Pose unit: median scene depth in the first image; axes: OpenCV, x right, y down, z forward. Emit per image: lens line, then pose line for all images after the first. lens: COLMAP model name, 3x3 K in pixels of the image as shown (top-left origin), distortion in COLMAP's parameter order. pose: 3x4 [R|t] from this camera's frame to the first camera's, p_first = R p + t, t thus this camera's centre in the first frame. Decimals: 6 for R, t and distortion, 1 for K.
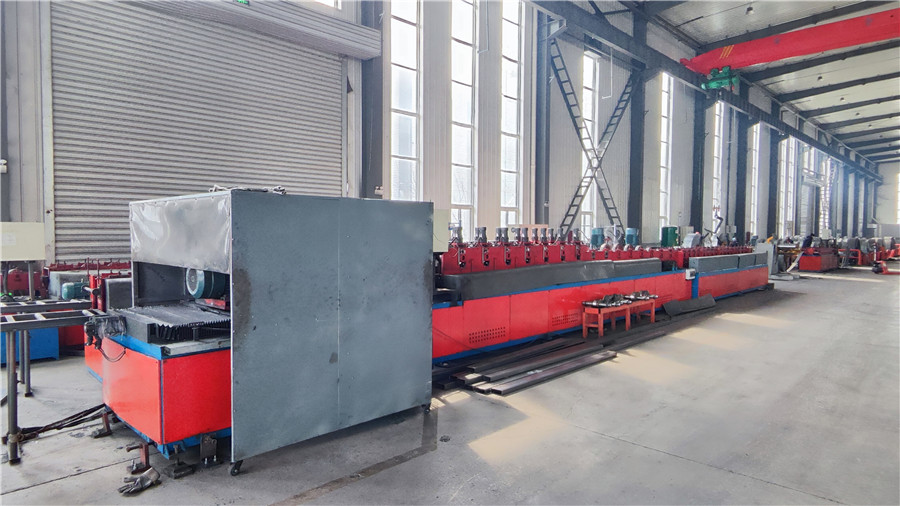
lens RADIAL K [[515.6, 0, 450.0], [0, 515.6, 253.0], [0, 0, 1]] dist [-0.000581, 0.001462]
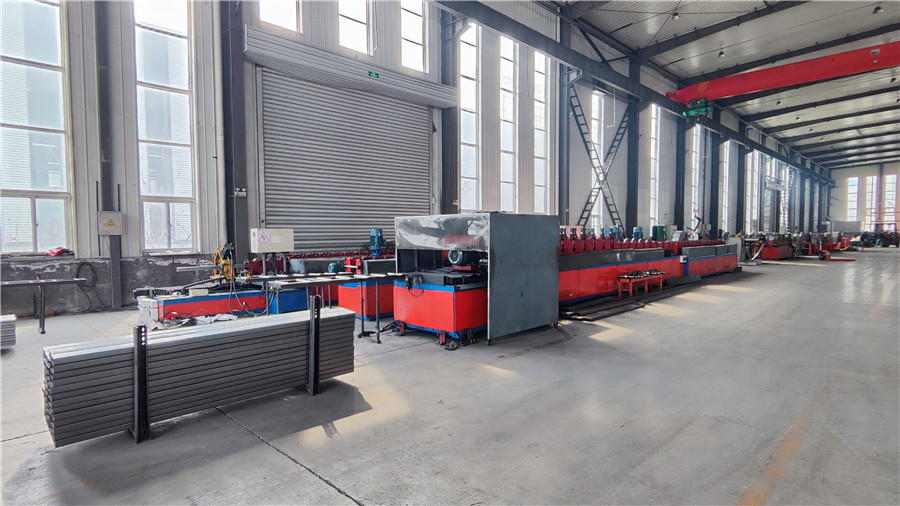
lens RADIAL K [[456.2, 0, 450.0], [0, 456.2, 253.0], [0, 0, 1]] dist [0.001319, -0.000417]
pose [[0.999907, -0.010793, -0.008341, -0.091111], [0.010833, 0.999930, 0.004738, 0.005647], [0.008289, -0.004828, 0.999954, -0.146146]]
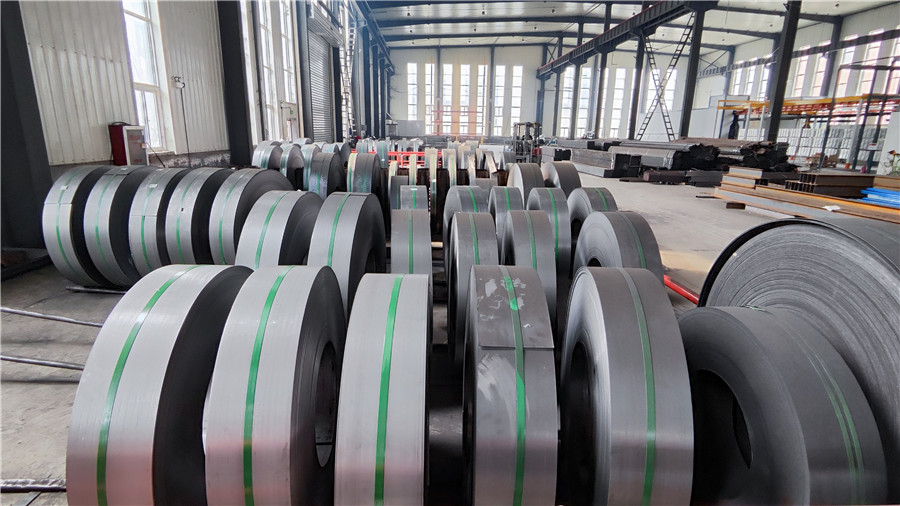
lens RADIAL K [[456.2, 0, 450.0], [0, 456.2, 253.0], [0, 0, 1]] dist [0.001319, -0.000417]
pose [[0.655411, -0.185419, 0.732159, 0.841980], [0.012495, 0.971926, 0.234955, -0.050554], [-0.755169, -0.144844, 0.639327, 1.202187]]
